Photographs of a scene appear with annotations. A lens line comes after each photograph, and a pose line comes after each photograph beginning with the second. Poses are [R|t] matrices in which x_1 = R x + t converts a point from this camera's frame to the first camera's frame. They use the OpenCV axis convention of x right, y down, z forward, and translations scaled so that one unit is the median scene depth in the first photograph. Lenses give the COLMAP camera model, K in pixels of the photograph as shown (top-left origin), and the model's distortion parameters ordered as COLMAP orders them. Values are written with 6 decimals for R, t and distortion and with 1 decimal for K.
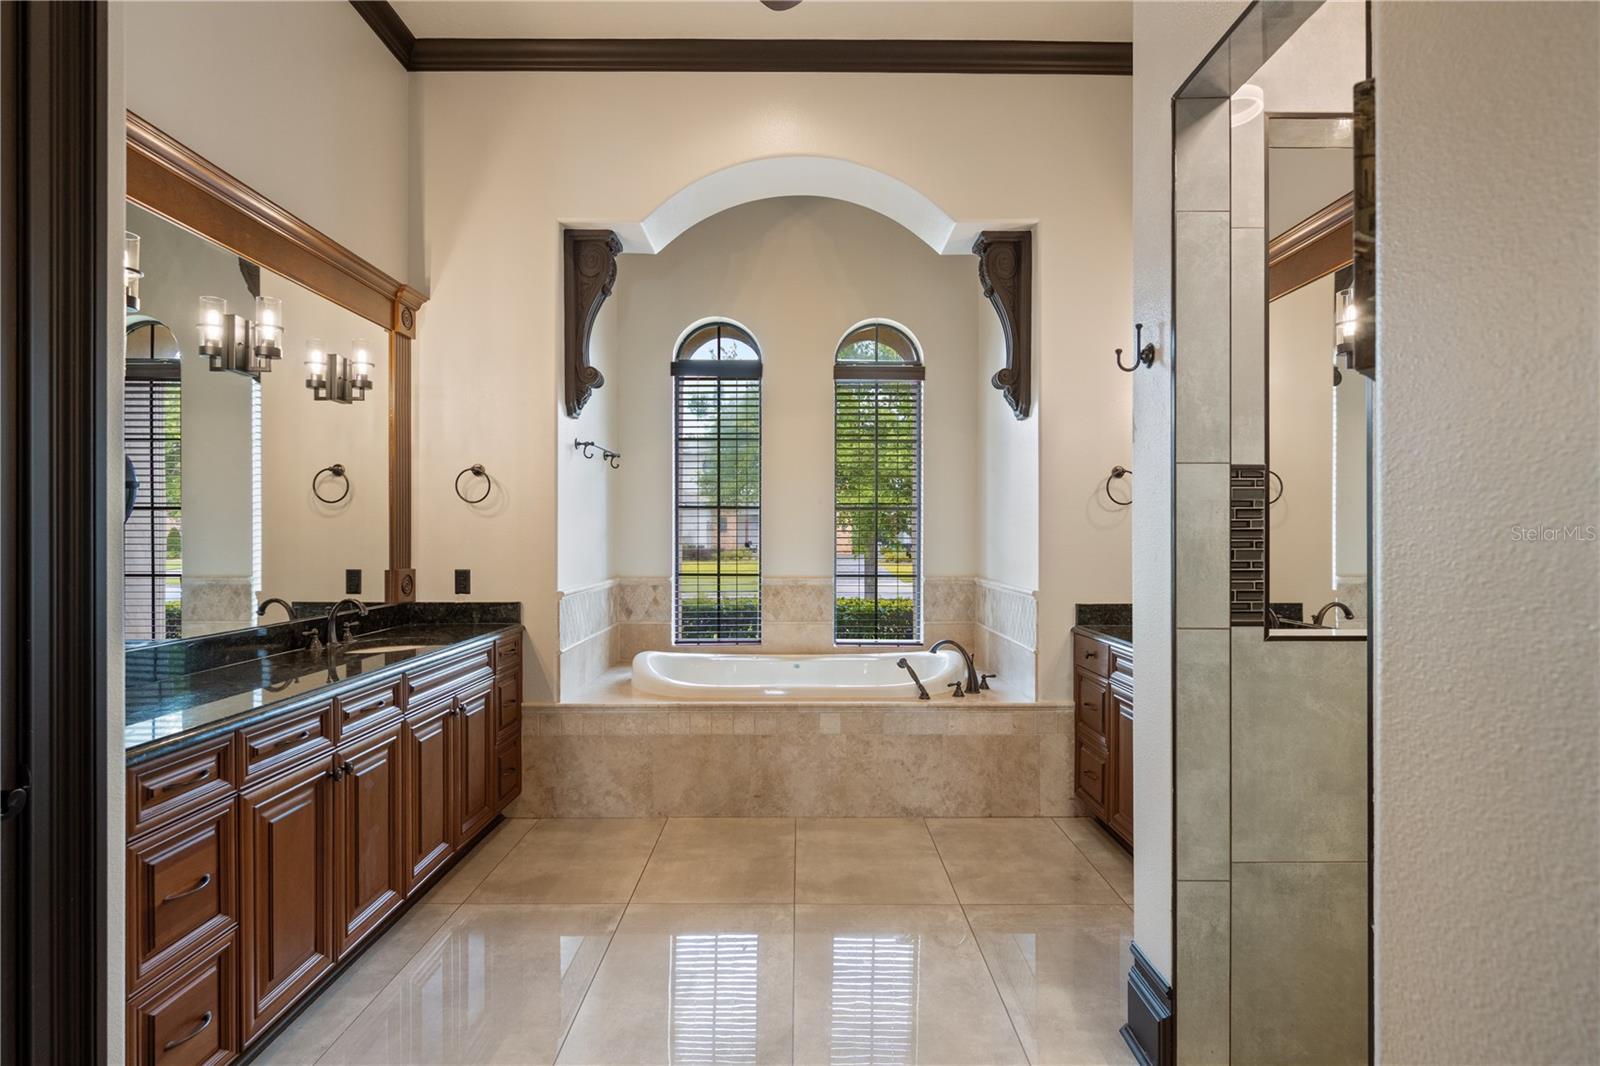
lens RADIAL K [[779.1, 0, 800.0], [0, 779.1, 533.0], [0, 0, 1]] dist [-0.000118, 0.000041]
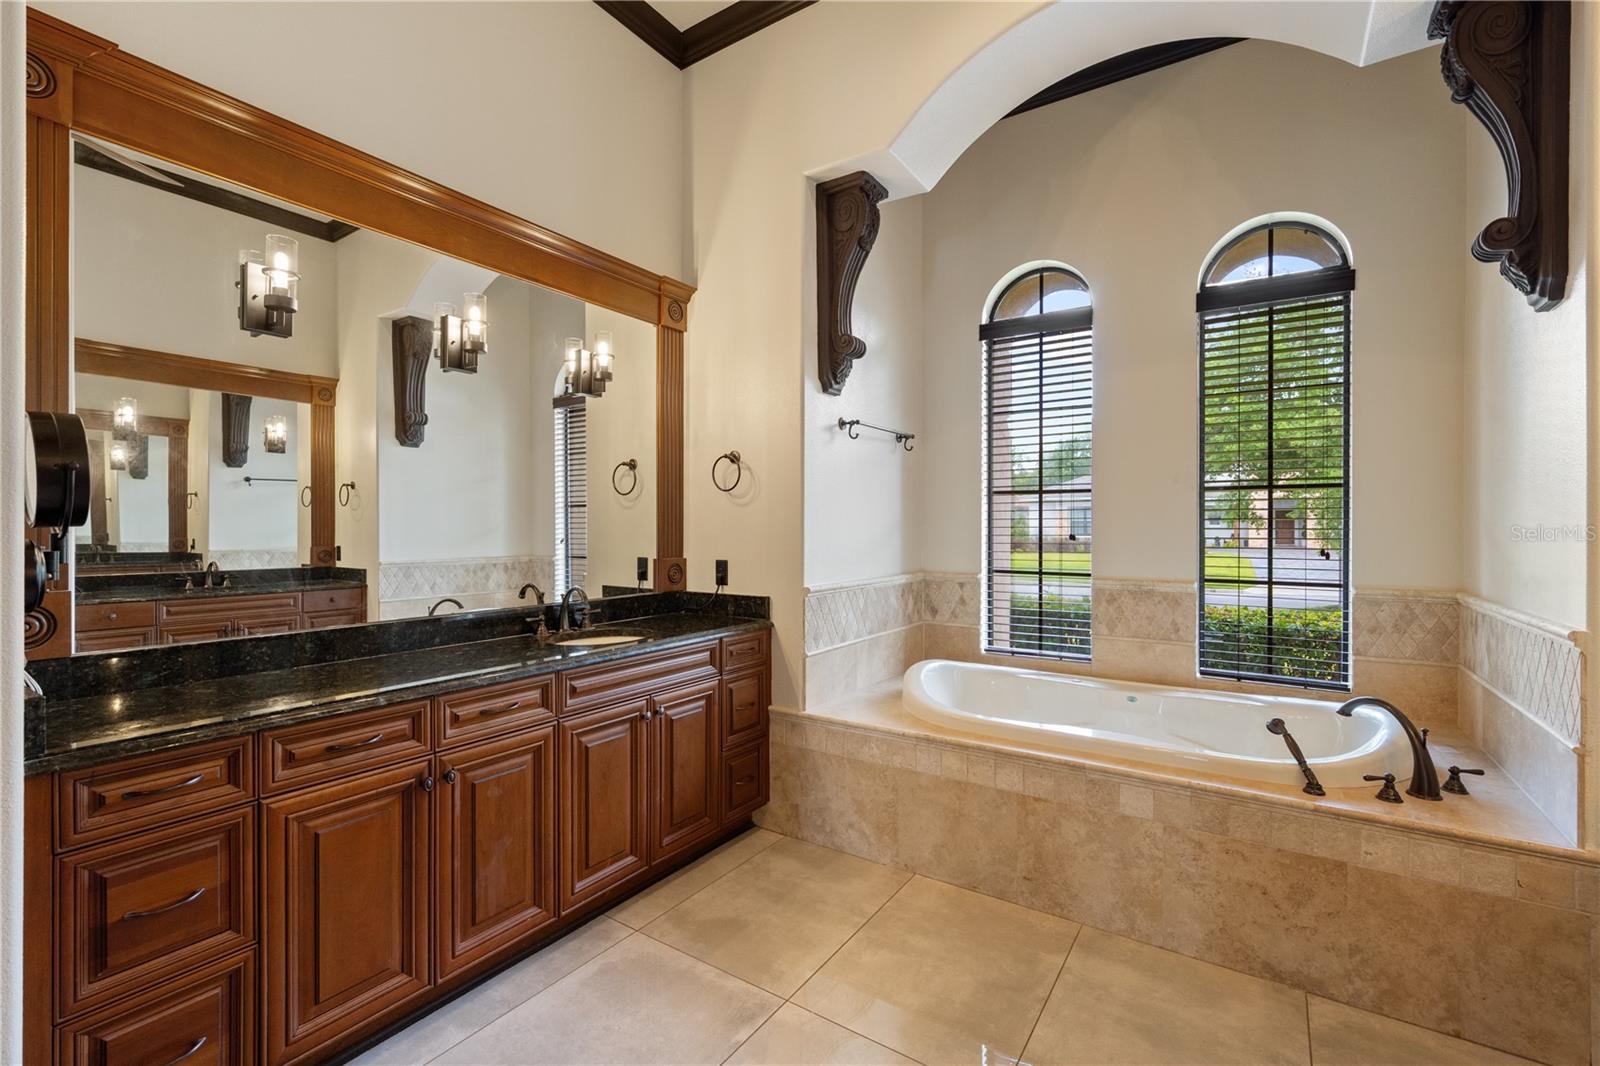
lens RADIAL K [[693.8, 0, 800.4], [0, 693.8, 526.4], [0, 0, 1]] dist [-0.000964, 0.000316]
pose [[0.828039, -0.000564, -0.560670, 0.135075], [0.001205, 0.999999, 0.000773, 0.004216], [0.560669, -0.001316, 0.828039, 0.337083]]
